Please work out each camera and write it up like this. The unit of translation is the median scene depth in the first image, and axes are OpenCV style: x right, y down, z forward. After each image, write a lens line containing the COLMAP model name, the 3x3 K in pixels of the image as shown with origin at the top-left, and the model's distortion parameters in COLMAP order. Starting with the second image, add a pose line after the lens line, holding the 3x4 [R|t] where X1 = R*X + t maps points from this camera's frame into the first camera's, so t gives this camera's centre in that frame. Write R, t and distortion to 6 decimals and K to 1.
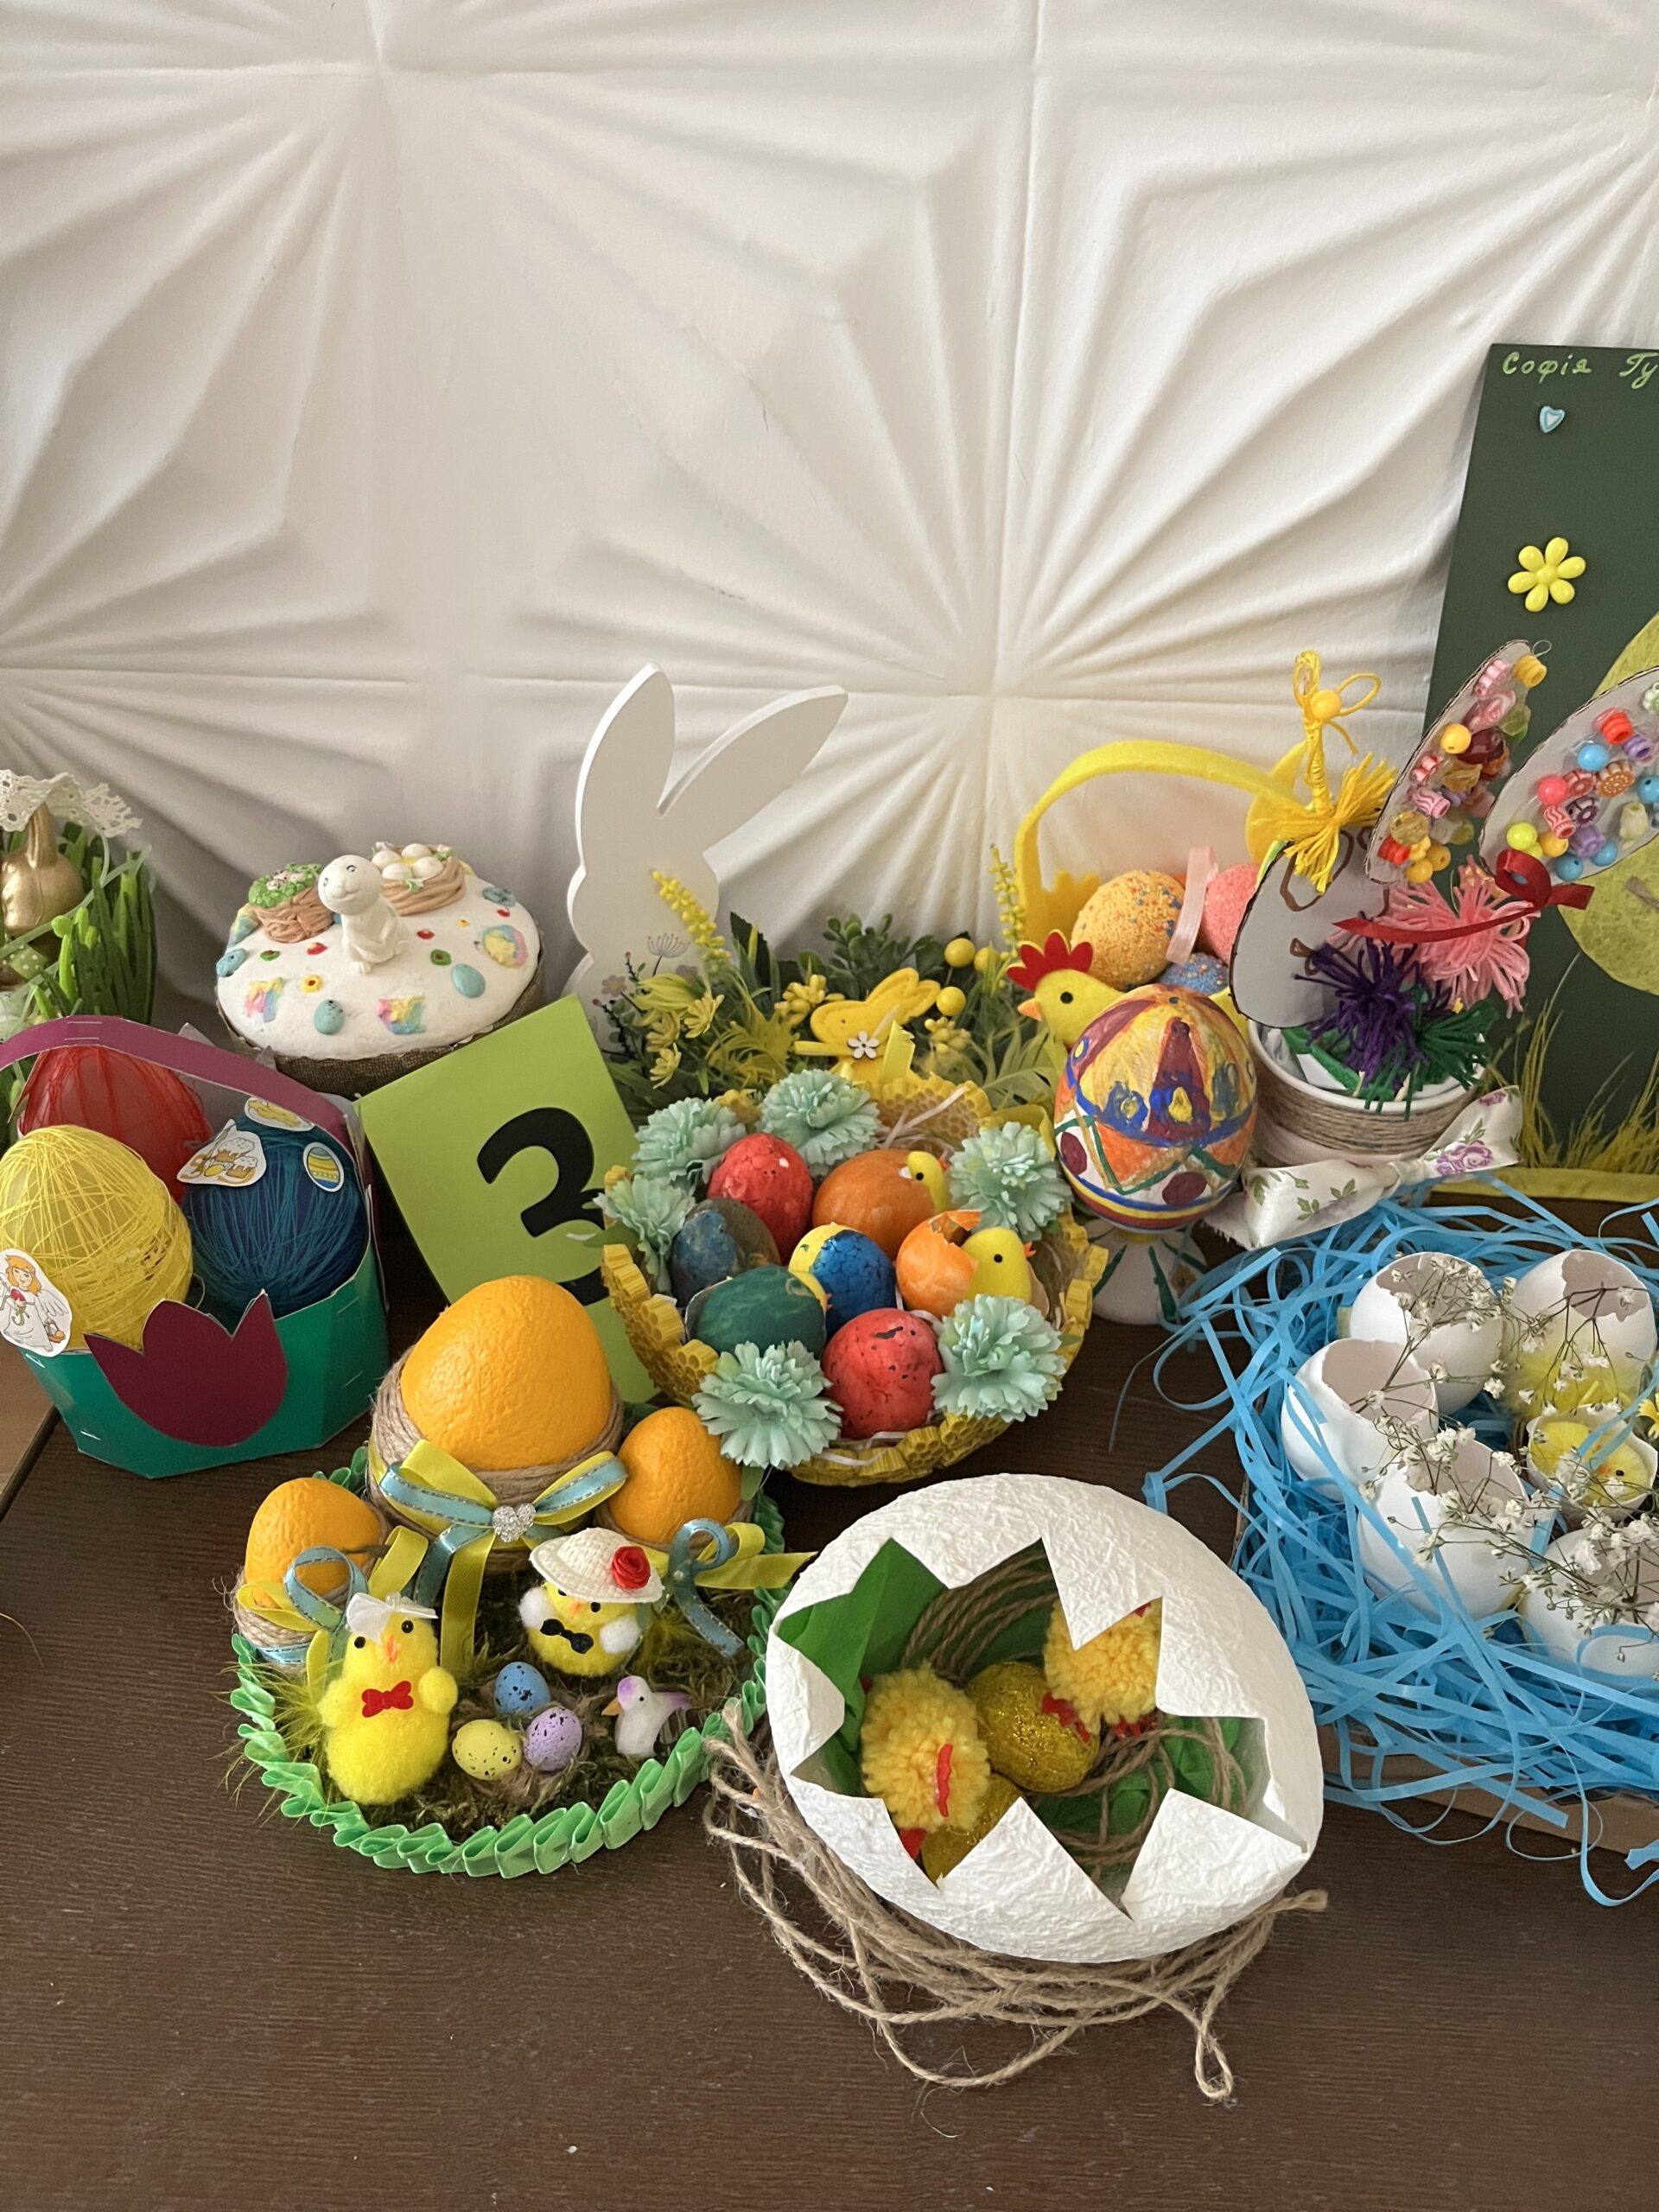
lens RADIAL K [[1705.8, 0, 827.0], [0, 1705.8, 1117.8], [0, 0, 1]] dist [0.052476, -0.092969]
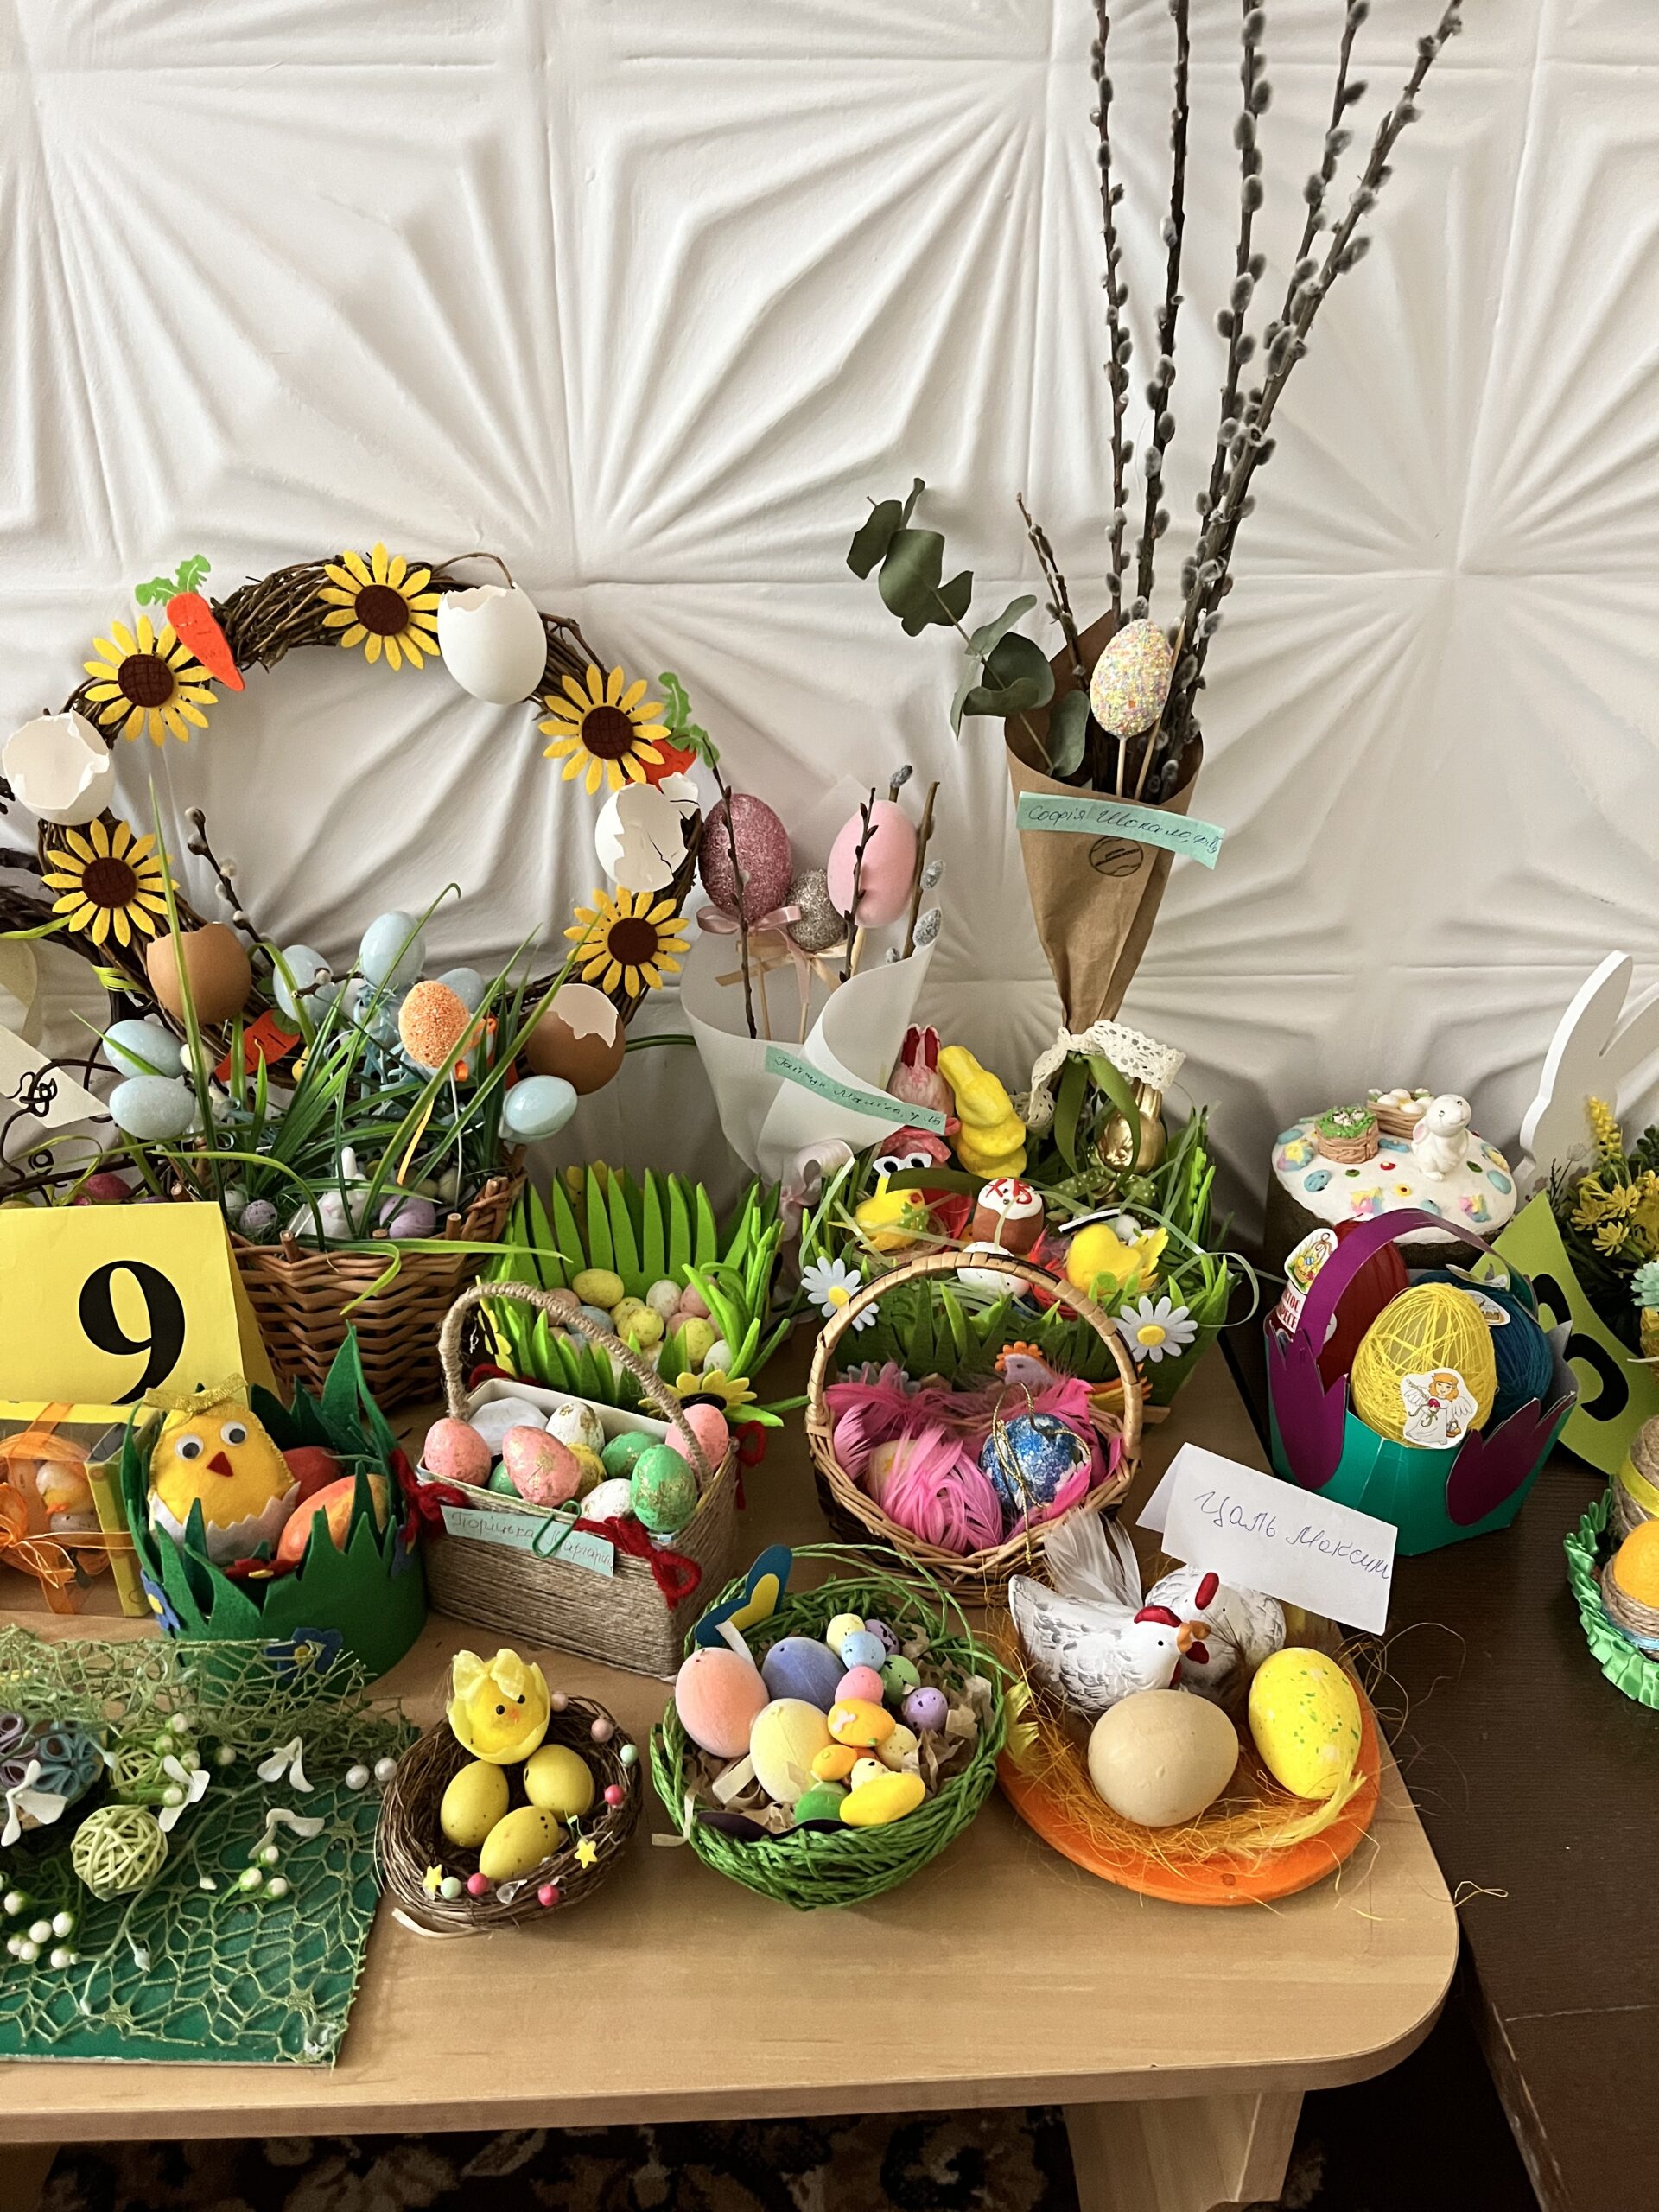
lens RADIAL K [[1705.8, 0, 827.0], [0, 1705.8, 1117.8], [0, 0, 1]] dist [0.052476, -0.092969]
pose [[0.993787, -0.055398, 0.096535, -0.959698], [0.069979, 0.985451, -0.154887, 0.048464], [-0.086549, 0.160680, 0.983204, -0.343355]]
